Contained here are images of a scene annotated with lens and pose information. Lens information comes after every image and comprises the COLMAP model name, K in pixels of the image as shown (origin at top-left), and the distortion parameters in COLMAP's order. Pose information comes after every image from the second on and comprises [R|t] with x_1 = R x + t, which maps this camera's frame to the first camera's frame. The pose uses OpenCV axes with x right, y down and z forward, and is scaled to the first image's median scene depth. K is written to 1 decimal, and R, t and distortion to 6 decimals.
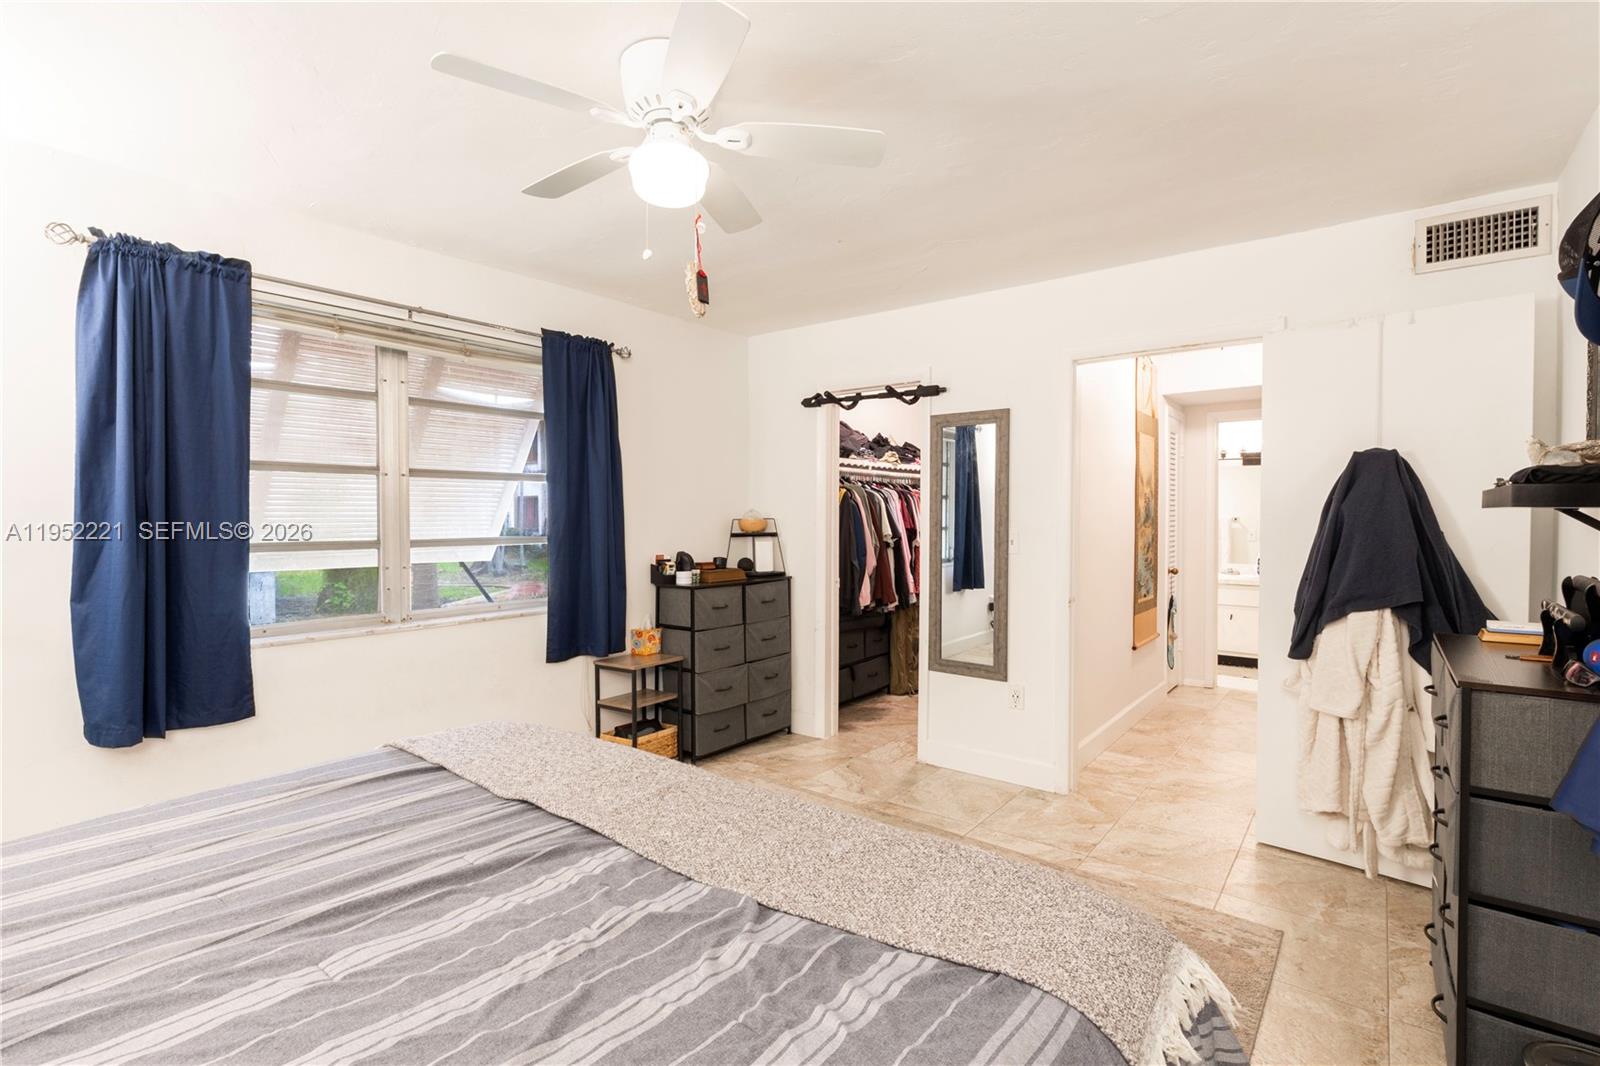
lens RADIAL K [[749.4, 0, 802.8], [0, 749.4, 528.3], [0, 0, 1]] dist [-0.004701, 0.000270]
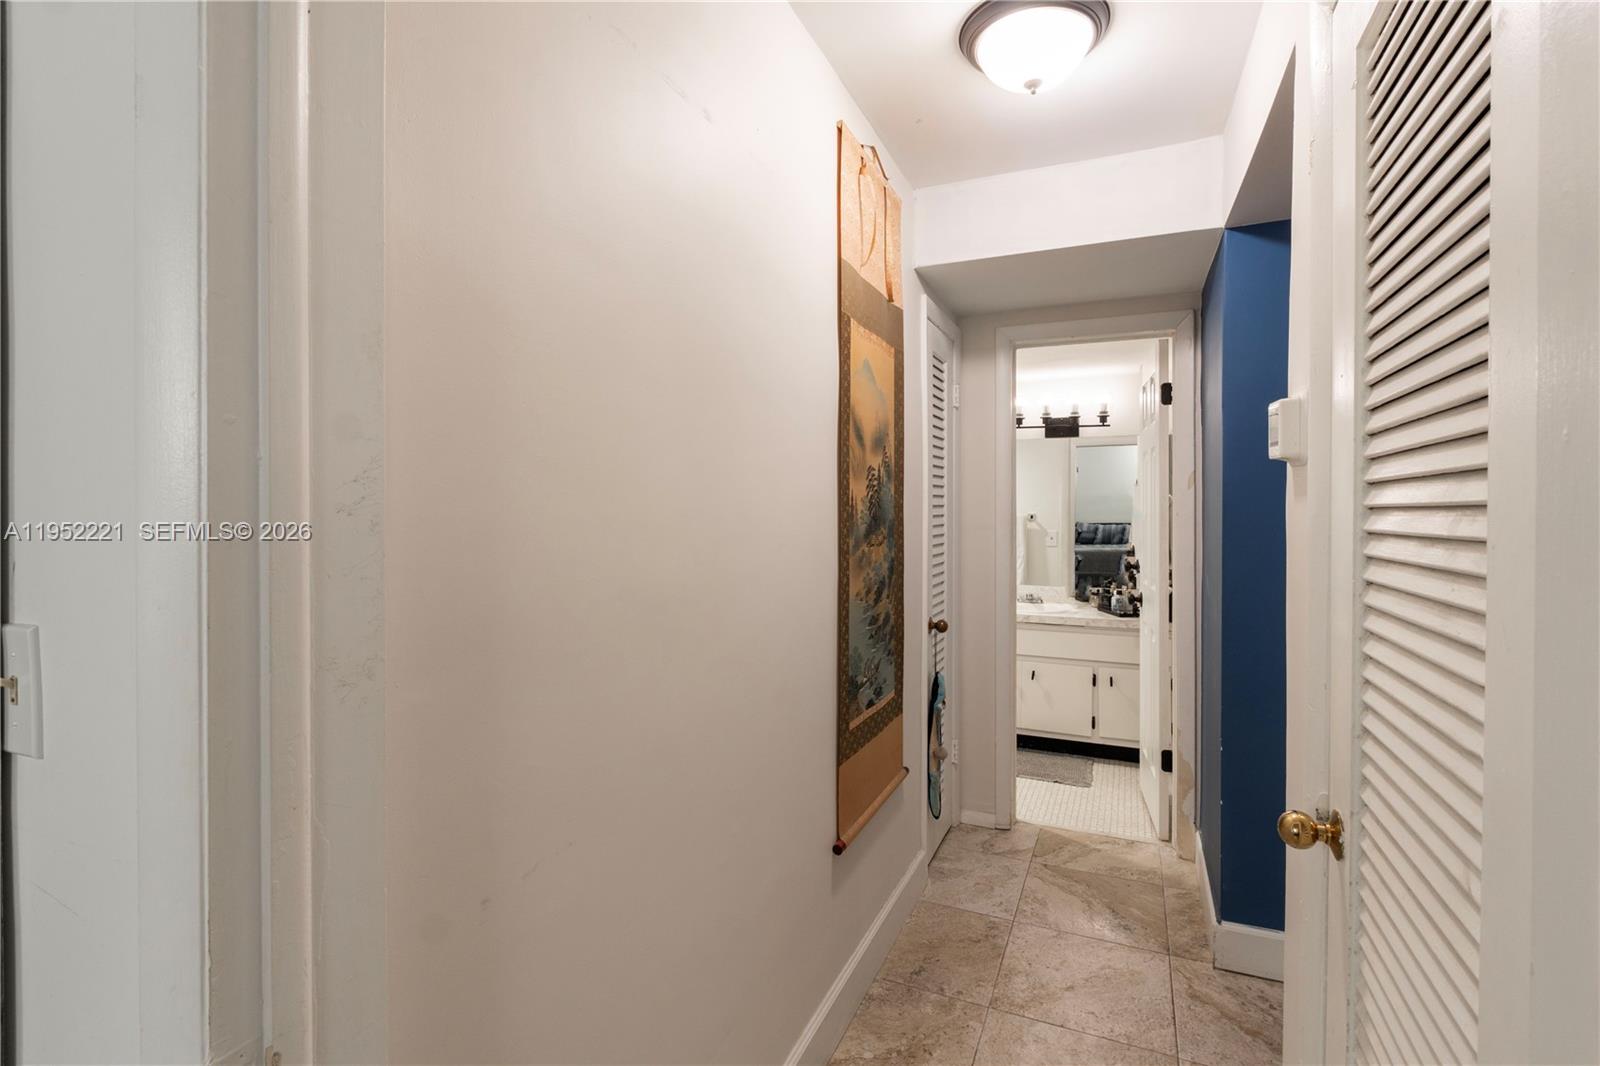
lens RADIAL K [[749.4, 0, 802.8], [0, 749.4, 528.3], [0, 0, 1]] dist [-0.004701, 0.000270]
pose [[0.971007, -0.013933, 0.238644, 0.292474], [0.011699, 0.999874, 0.010774, -0.015209], [-0.238764, -0.007670, 0.971047, 0.543502]]
